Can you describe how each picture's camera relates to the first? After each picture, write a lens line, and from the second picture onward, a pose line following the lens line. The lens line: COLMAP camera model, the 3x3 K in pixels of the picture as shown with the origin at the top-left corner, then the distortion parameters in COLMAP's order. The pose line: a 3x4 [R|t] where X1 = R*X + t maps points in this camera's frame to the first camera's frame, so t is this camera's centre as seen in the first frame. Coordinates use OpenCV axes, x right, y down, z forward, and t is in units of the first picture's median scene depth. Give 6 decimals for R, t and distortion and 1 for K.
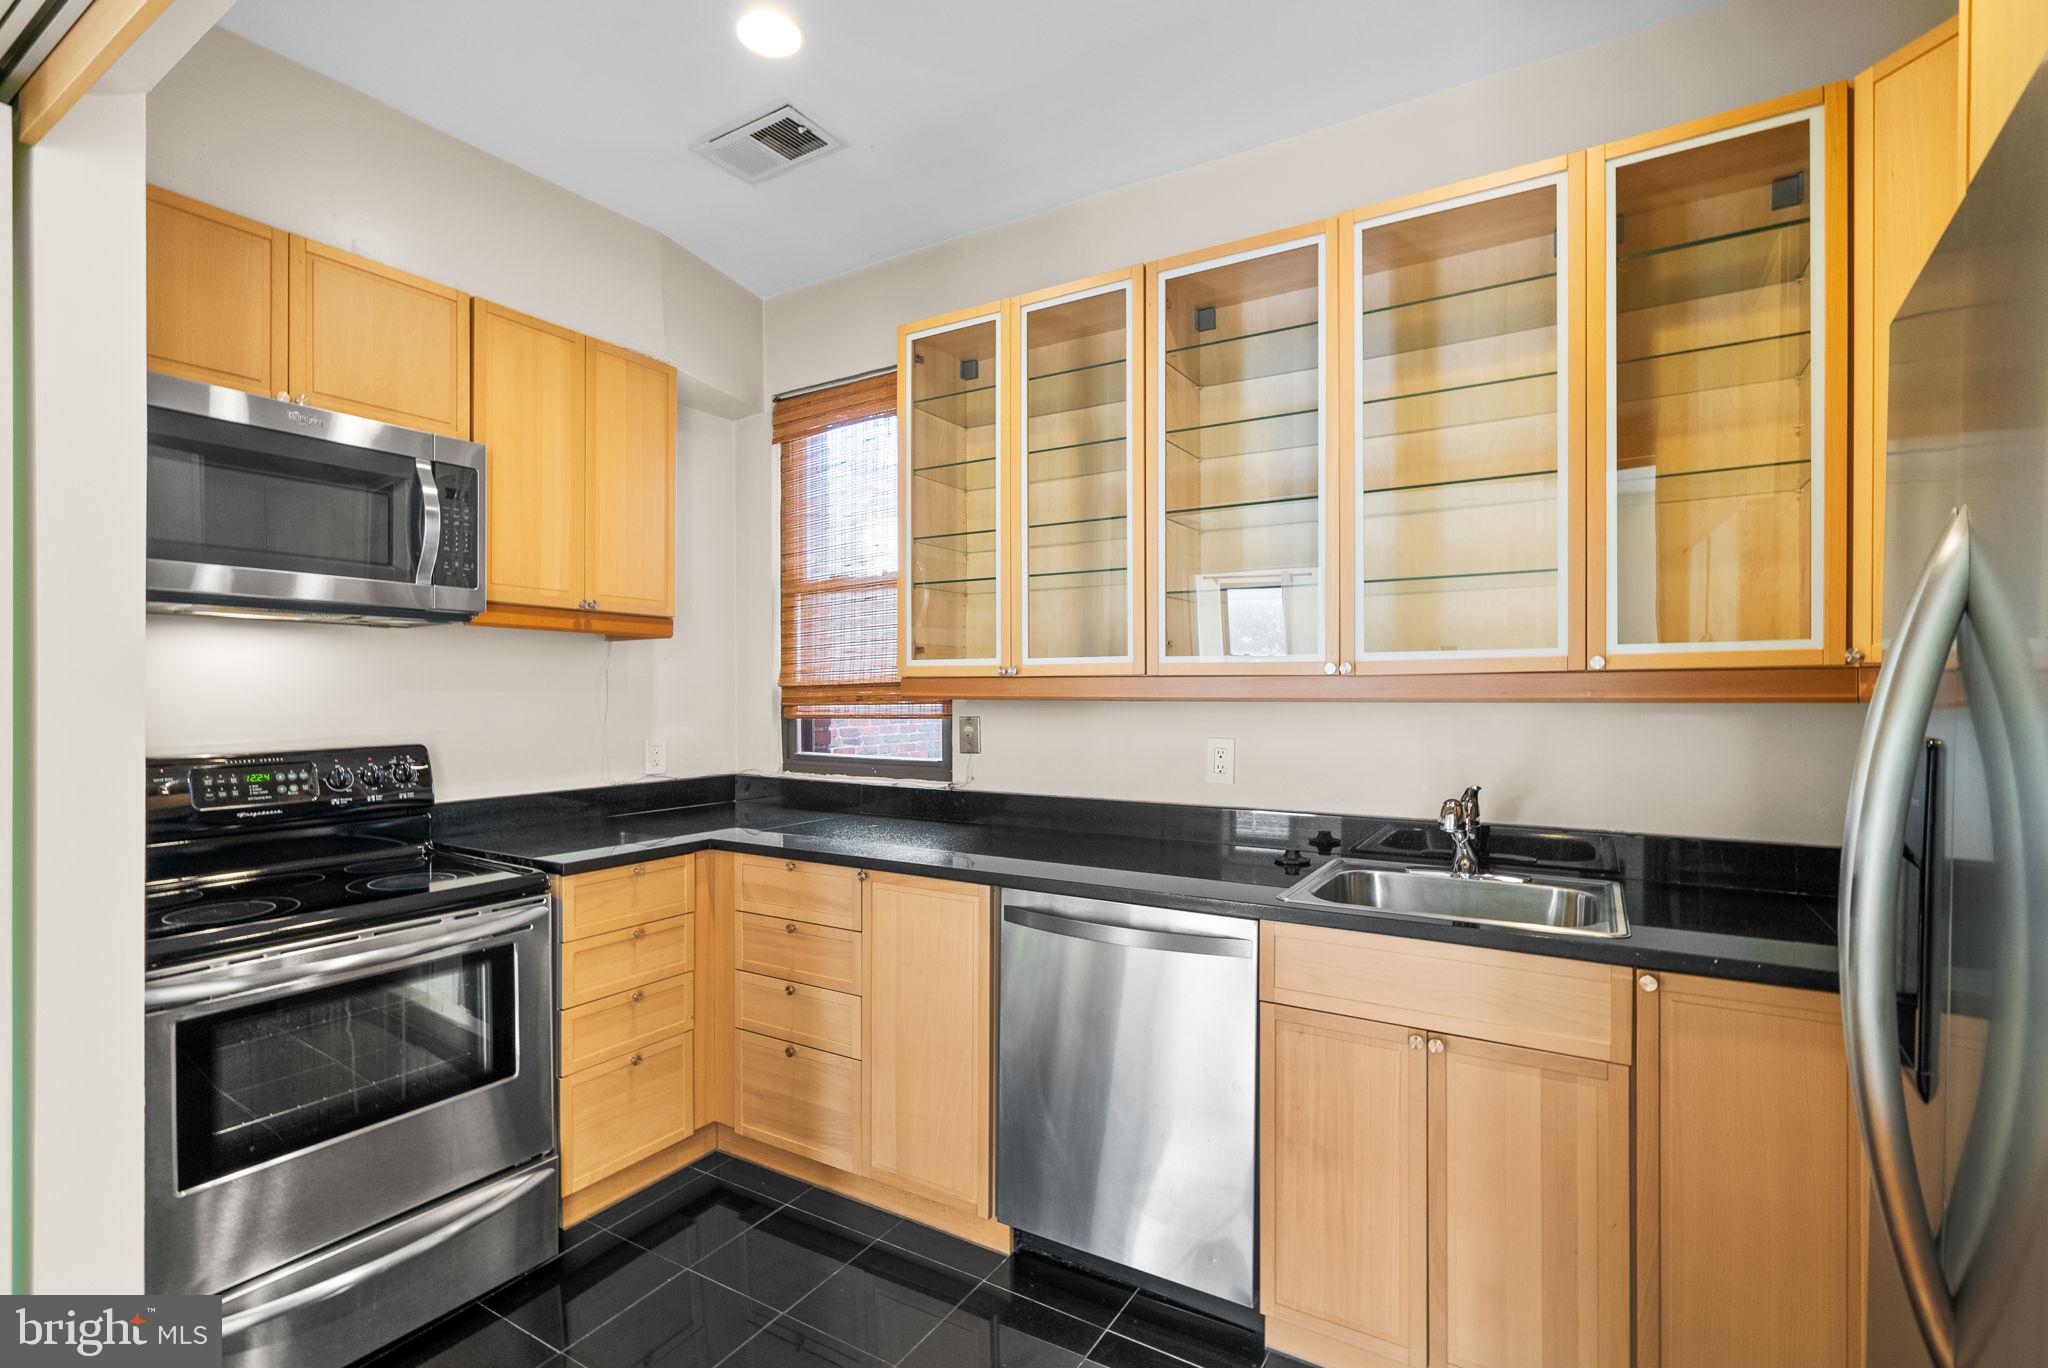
lens RADIAL K [[942.2, 0, 1015.1], [0, 942.2, 695.4], [0, 0, 1]] dist [-0.004821, 0.003214]
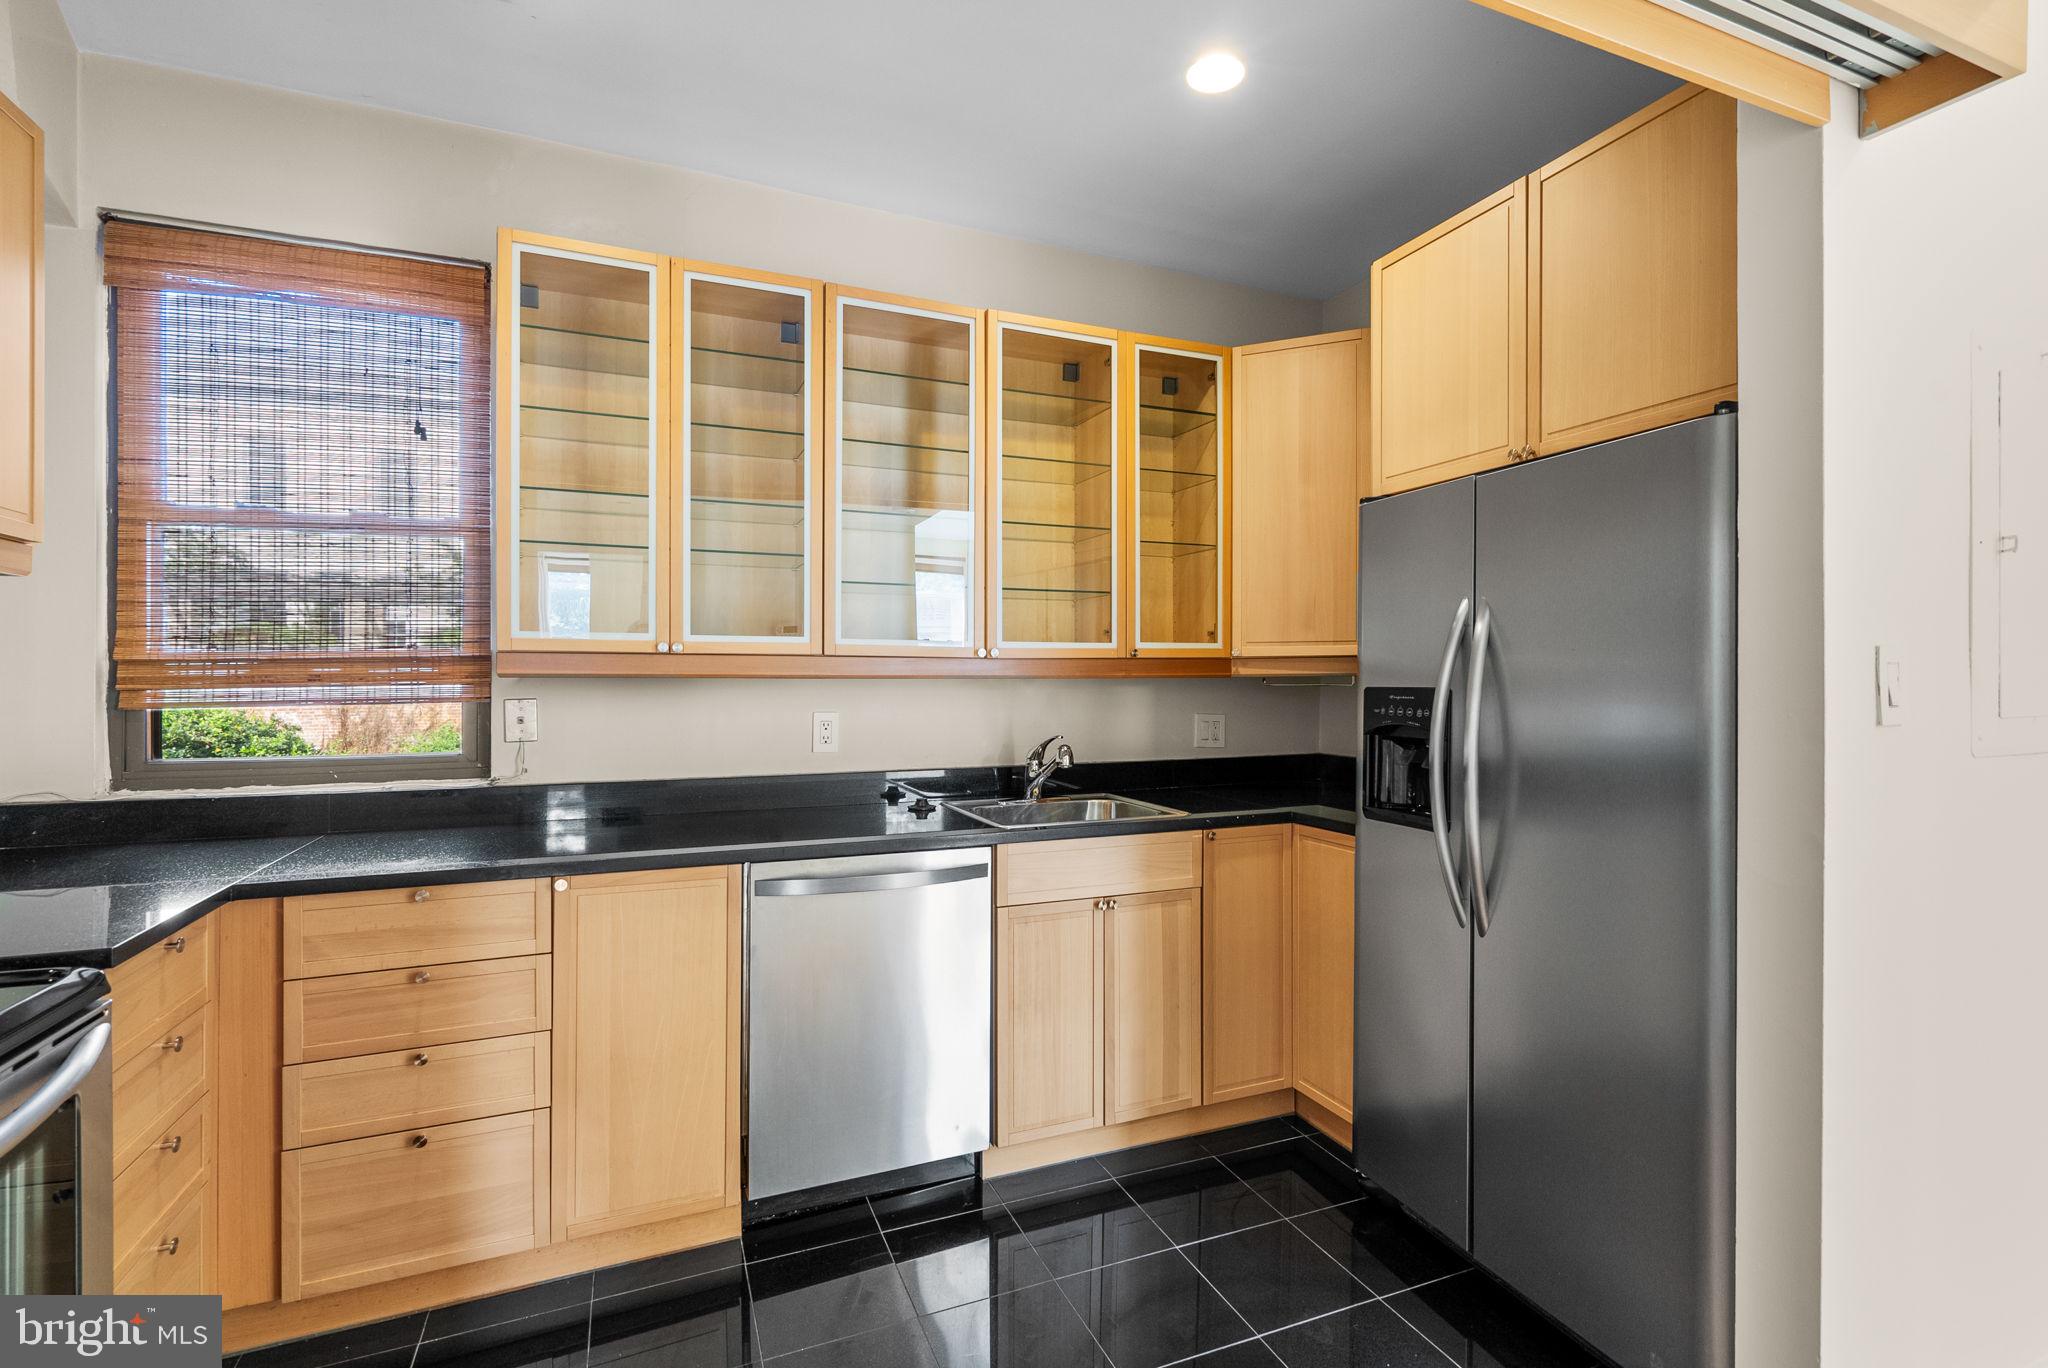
lens RADIAL K [[942.2, 0, 1023.9], [0, 942.2, 674.3], [0, 0, 1]] dist [-0.004821, 0.003214]
pose [[0.578282, 0.003646, 0.815829, -0.585493], [0.002745, 0.999976, -0.006415, 0.008504], [-0.815832, 0.005949, 0.578258, 0.162300]]
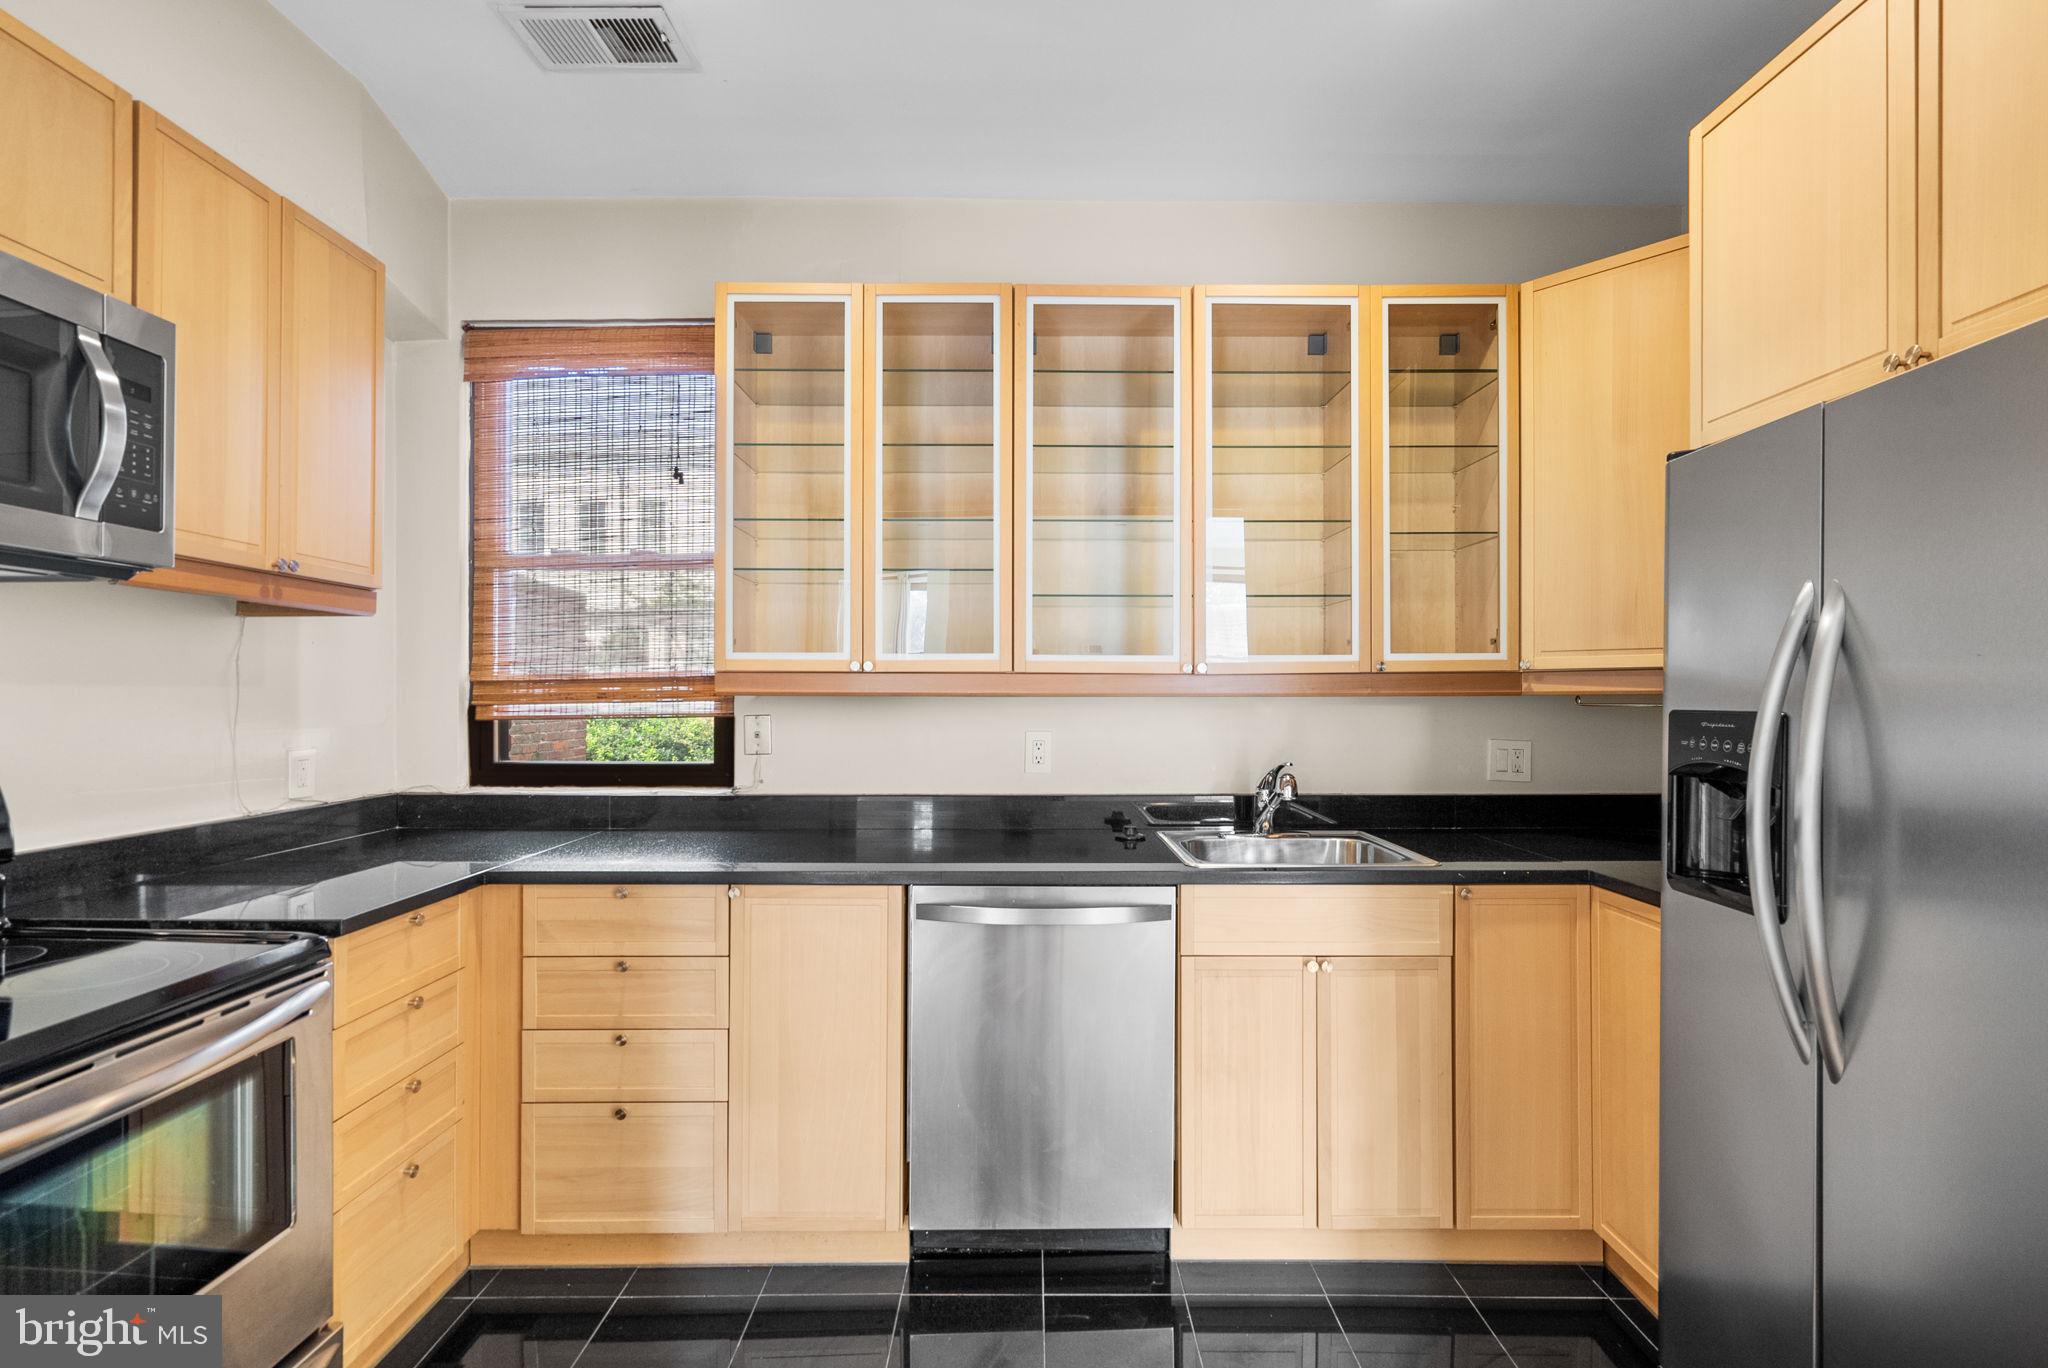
lens RADIAL K [[942.2, 0, 1021.3], [0, 942.2, 685.3], [0, 0, 1]] dist [-0.004821, 0.003214]
pose [[0.849907, 0.005493, 0.526904, -0.385243], [0.001182, 0.999923, -0.012332, 0.006124], [-0.526932, 0.011104, 0.849835, 0.091906]]
